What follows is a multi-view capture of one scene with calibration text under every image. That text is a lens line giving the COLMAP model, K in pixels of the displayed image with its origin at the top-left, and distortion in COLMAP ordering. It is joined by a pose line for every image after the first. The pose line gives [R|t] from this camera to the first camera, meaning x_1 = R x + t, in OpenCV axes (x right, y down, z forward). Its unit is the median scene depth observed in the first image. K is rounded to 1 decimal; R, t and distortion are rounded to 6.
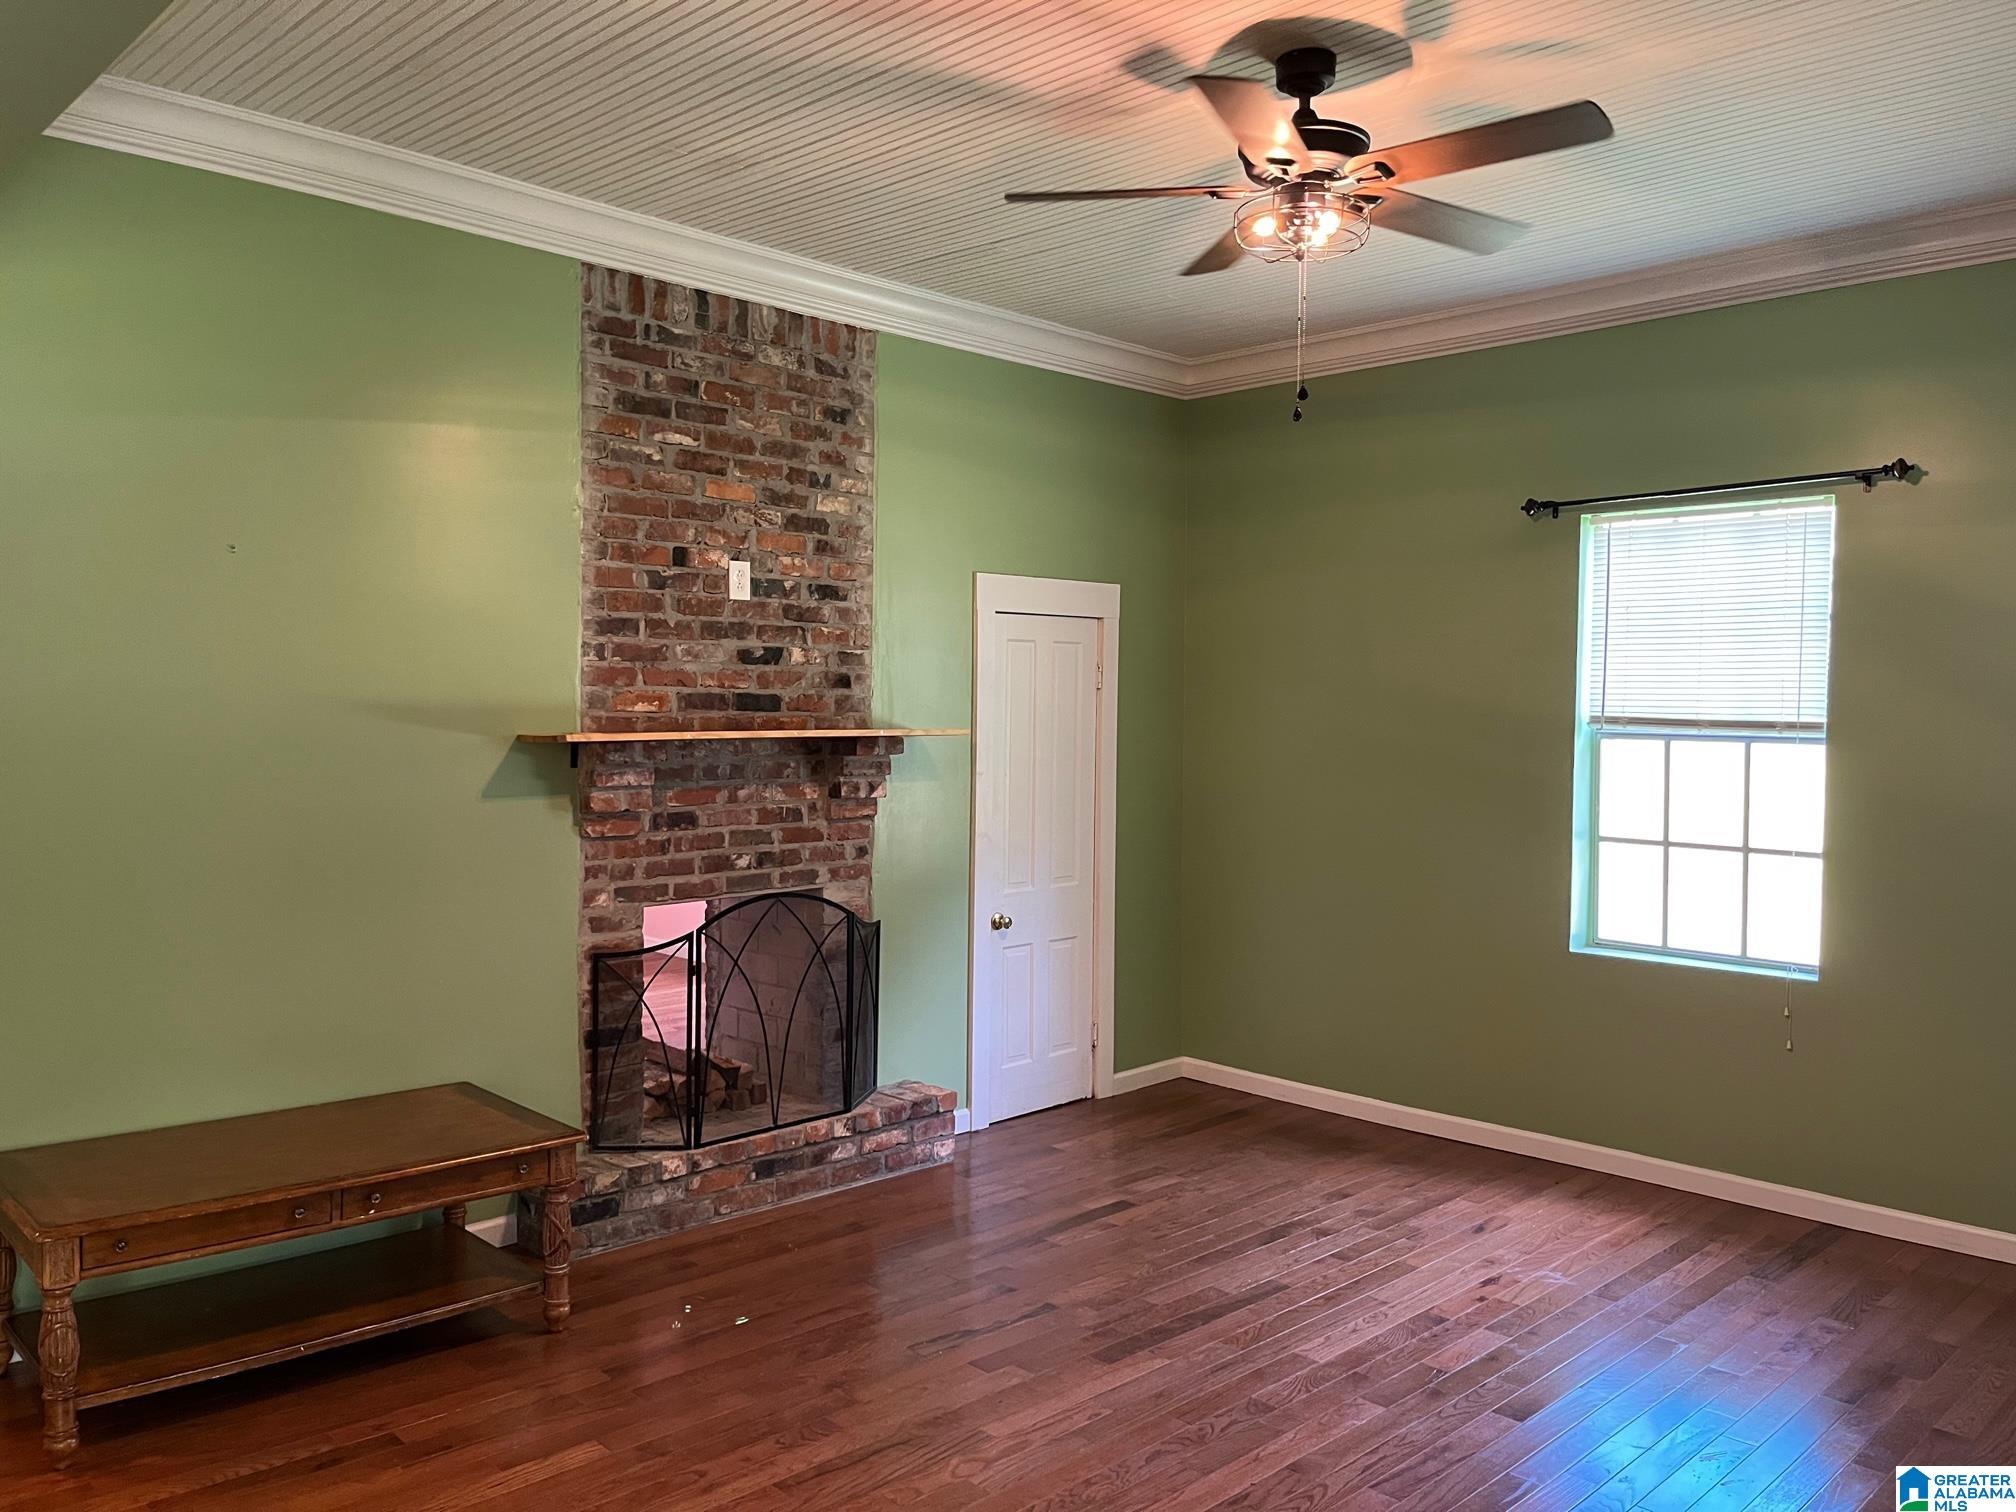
lens RADIAL K [[1529.9, 0, 1007.8], [0, 1529.9, 768.4], [0, 0, 1]] dist [0.073962, -0.076537]
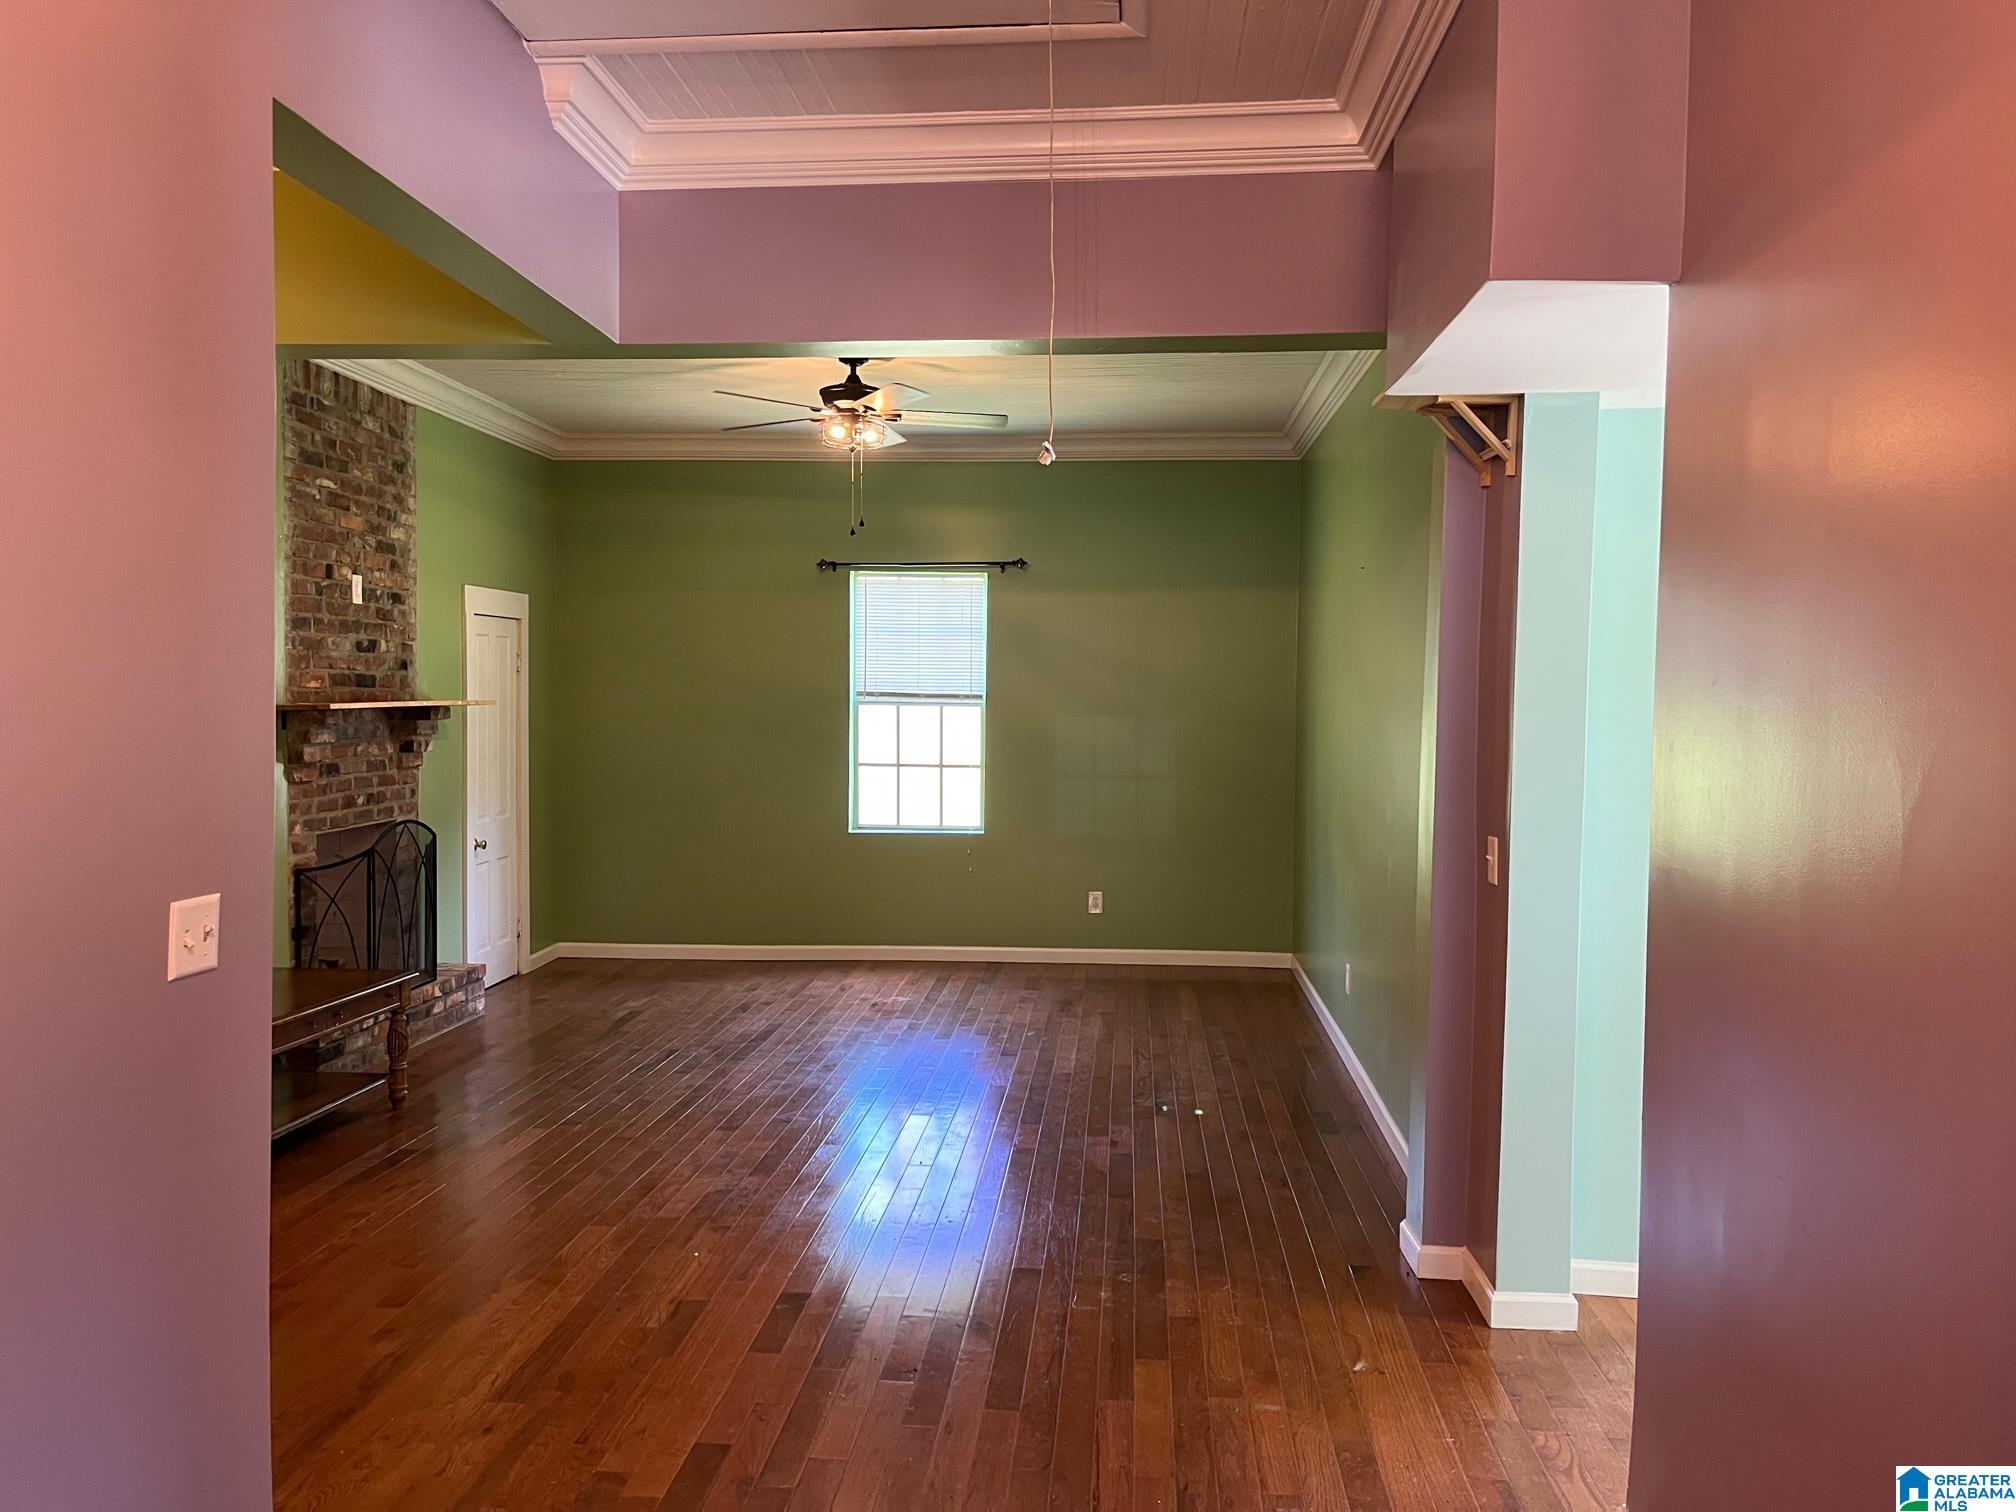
lens RADIAL K [[1529.9, 0, 1007.8], [0, 1529.9, 768.4], [0, 0, 1]] dist [0.073962, -0.076537]
pose [[0.750173, -0.034985, 0.660315, -0.652347], [0.026148, 0.999388, 0.023244, 0.016863], [-0.660724, -0.000171, 0.750629, -0.389289]]
